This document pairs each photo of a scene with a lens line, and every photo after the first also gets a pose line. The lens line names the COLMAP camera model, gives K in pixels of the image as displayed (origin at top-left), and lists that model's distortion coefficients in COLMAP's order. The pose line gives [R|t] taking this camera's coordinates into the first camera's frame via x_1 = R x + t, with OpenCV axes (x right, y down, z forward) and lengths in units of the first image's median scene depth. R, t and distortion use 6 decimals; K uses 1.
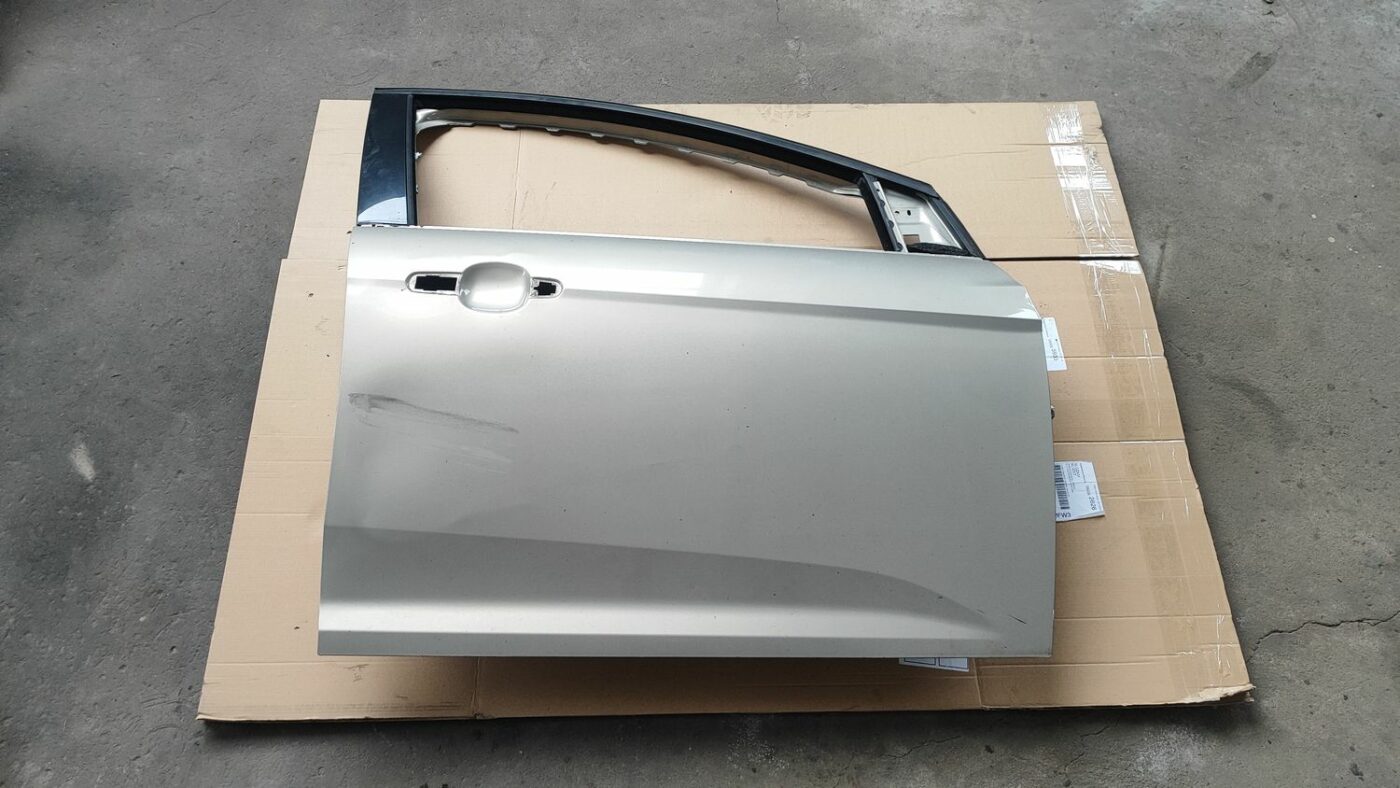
lens RADIAL K [[997.7, 0, 706.2], [0, 997.7, 395.4], [0, 0, 1]] dist [0.020352, -0.037833]
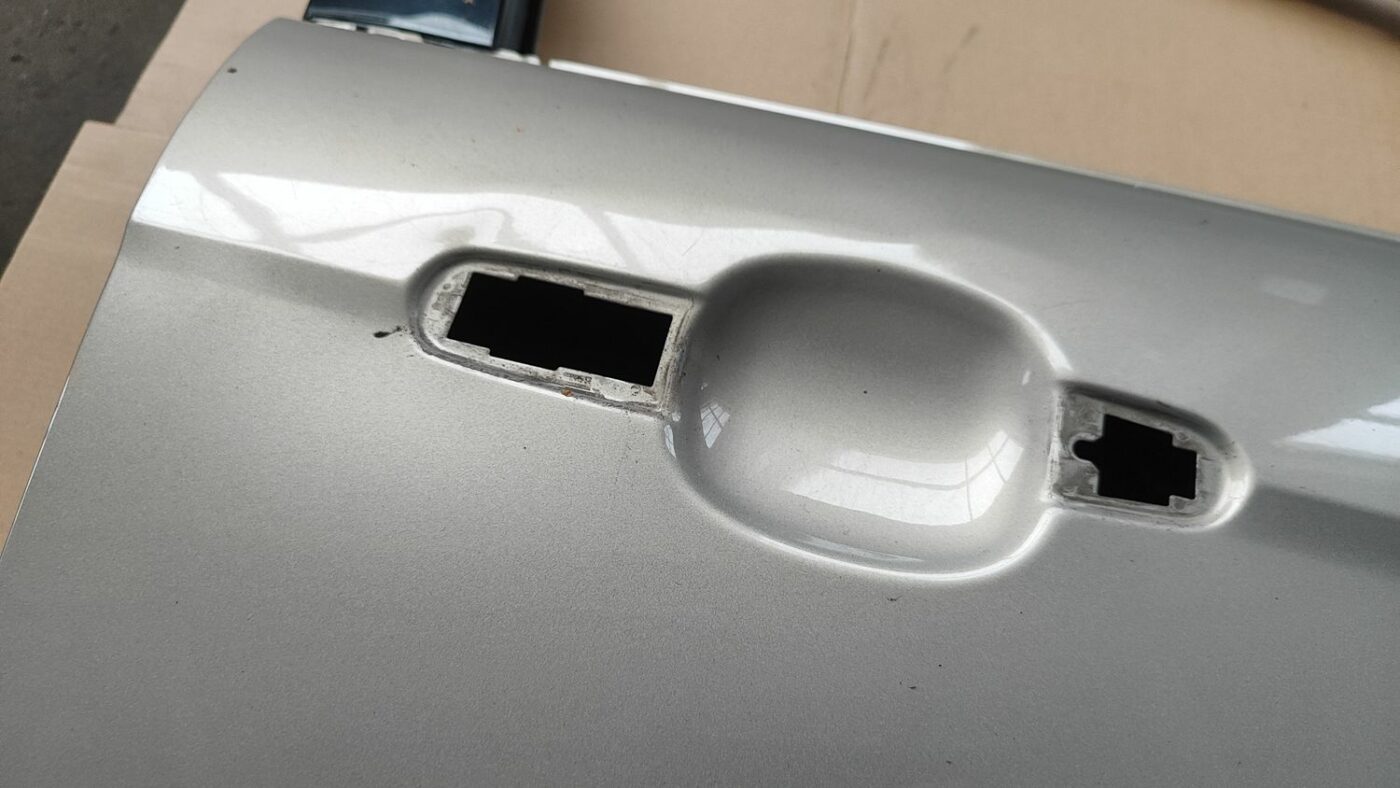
lens RADIAL K [[997.7, 0, 699.5], [0, 997.7, 394.6], [0, 0, 1]] dist [0.020352, -0.037833]
pose [[0.977753, 0.182956, -0.102602, -0.221570], [-0.180861, 0.983068, 0.029440, -0.109464], [0.106251, -0.010228, 0.994287, 0.810126]]
